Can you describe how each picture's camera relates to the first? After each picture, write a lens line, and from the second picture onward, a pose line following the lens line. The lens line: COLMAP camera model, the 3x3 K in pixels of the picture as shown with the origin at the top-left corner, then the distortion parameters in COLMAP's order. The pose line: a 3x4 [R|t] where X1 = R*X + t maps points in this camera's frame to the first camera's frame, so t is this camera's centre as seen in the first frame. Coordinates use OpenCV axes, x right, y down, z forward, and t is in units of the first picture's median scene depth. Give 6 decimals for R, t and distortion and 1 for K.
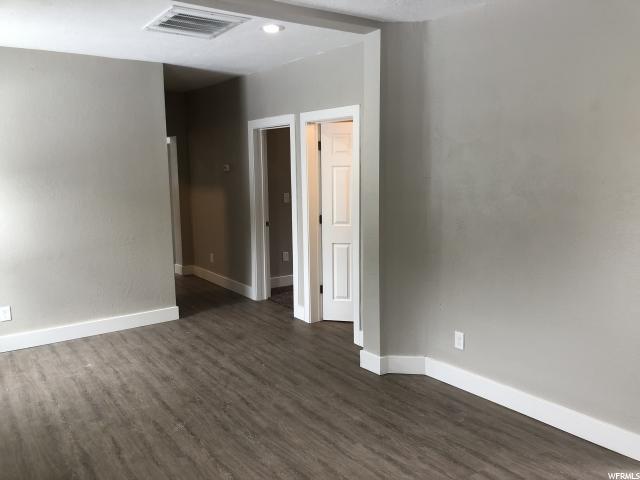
lens RADIAL K [[515.9, 0, 319.7], [0, 515.9, 240.4], [0, 0, 1]] dist [-0.000069, -0.002827]
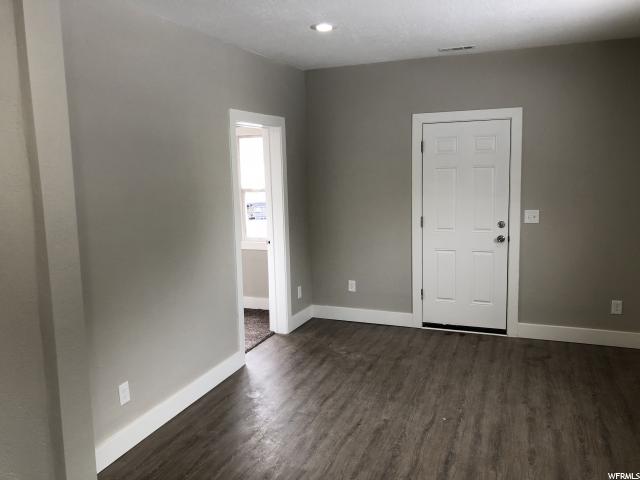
lens RADIAL K [[515.9, 0, 319.7], [0, 515.9, 239.3], [0, 0, 1]] dist [-0.000069, -0.002827]
pose [[-0.536504, -0.091460, 0.838927, -0.618024], [0.143095, 0.969855, 0.197244, -0.177884], [-0.831677, 0.225868, -0.507244, 1.197903]]
